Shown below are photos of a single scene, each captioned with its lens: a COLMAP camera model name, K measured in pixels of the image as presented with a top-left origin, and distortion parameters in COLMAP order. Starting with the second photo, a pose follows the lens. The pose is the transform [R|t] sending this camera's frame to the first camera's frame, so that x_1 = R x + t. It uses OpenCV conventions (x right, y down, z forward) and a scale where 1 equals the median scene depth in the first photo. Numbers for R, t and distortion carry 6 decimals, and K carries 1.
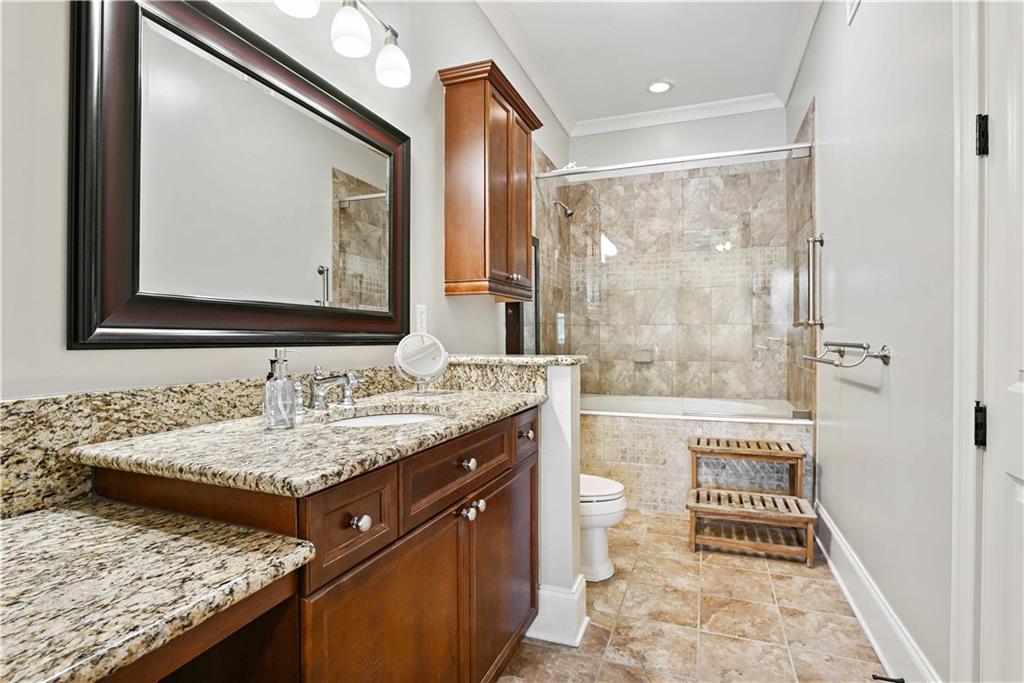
lens RADIAL K [[484.2, 0, 510.8], [0, 484.2, 341.0], [0, 0, 1]] dist [-0.014000, 0.009761]
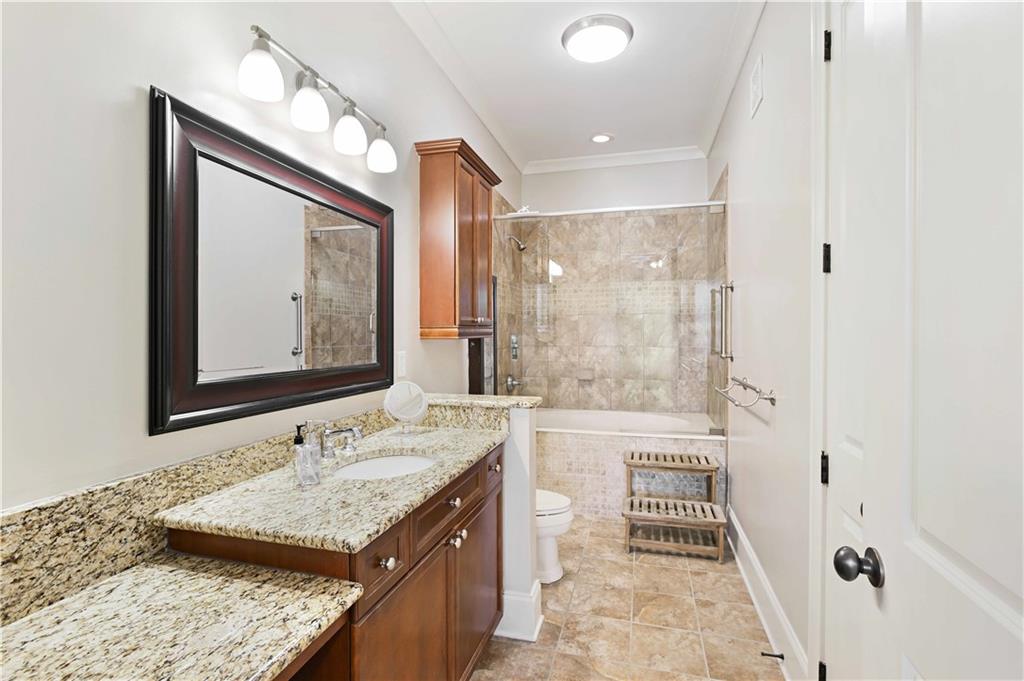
lens RADIAL K [[452.8, 0, 506.4], [0, 452.8, 340.4], [0, 0, 1]] dist [0.014540, 0.000054]
pose [[0.995524, 0.005706, 0.094333, -0.040220], [-0.004492, 0.999904, -0.013077, -0.097266], [-0.094398, 0.012595, 0.995455, -0.130999]]
